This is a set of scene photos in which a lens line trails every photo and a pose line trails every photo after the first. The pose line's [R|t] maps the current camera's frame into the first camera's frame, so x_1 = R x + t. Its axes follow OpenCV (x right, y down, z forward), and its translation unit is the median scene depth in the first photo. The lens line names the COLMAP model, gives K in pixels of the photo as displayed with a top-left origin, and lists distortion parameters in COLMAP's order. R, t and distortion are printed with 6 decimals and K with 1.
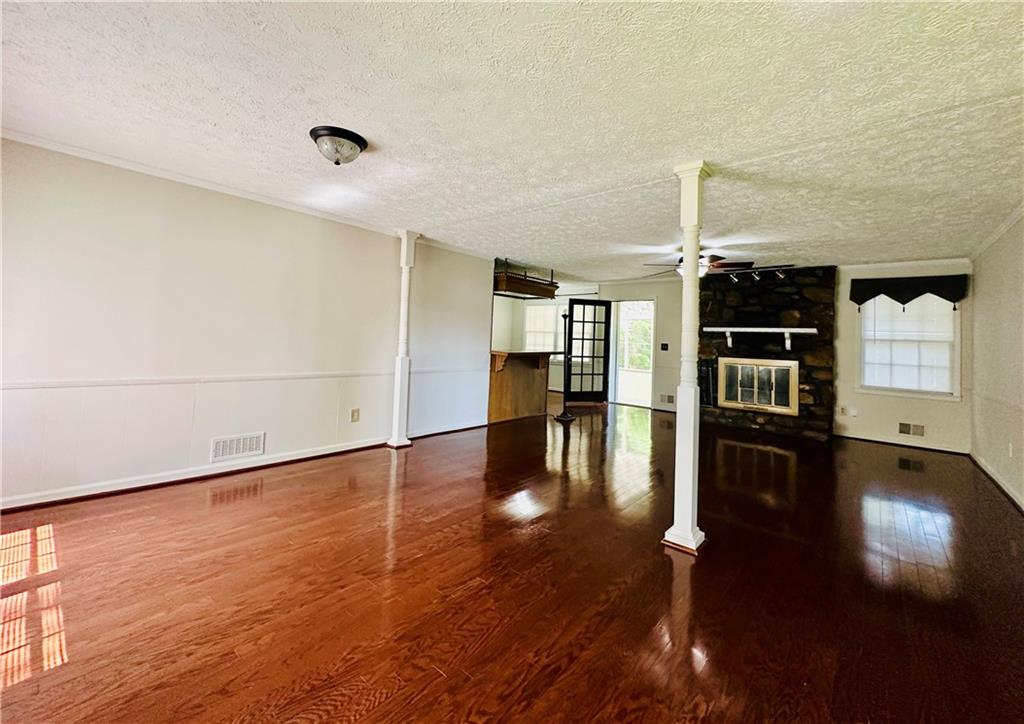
lens RADIAL K [[418.3, 0, 510.9], [0, 418.3, 323.4], [0, 0, 1]] dist [-0.001712, 0.000191]
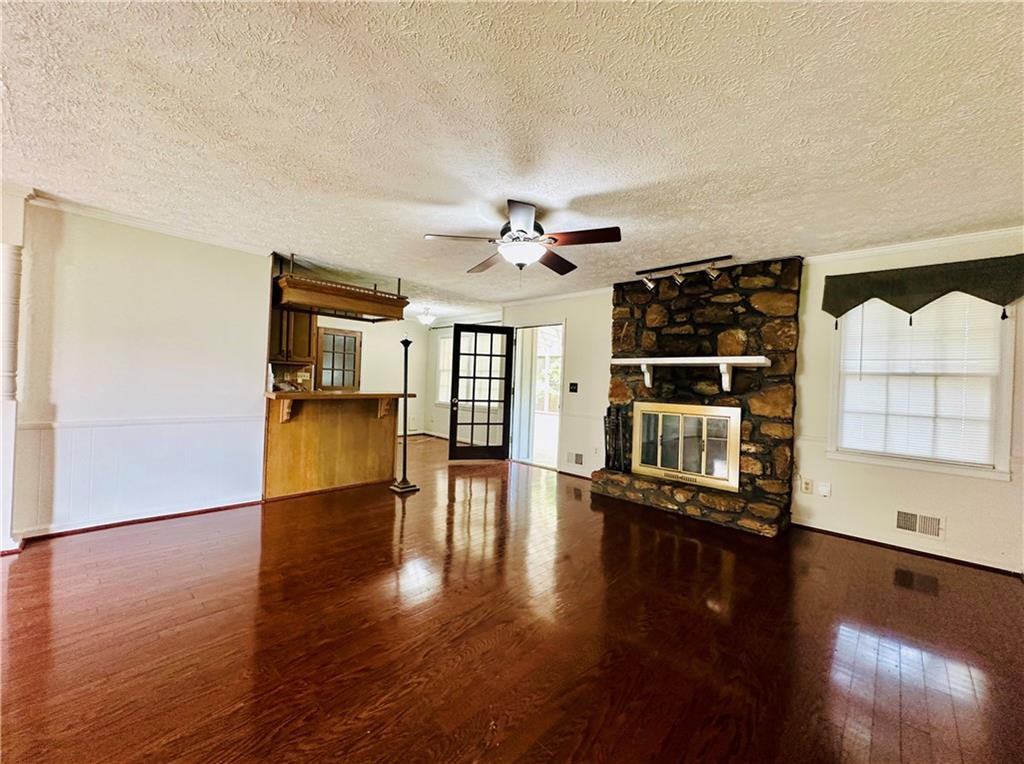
lens RADIAL K [[407.4, 0, 512.0], [0, 407.4, 382.0], [0, 0, 1]] dist [0.001357, 0.000024]
pose [[0.998158, -0.003201, -0.060586, 0.365985], [0.005404, 0.999329, 0.036238, 0.024771], [0.060430, -0.036499, 0.997505, 0.344071]]
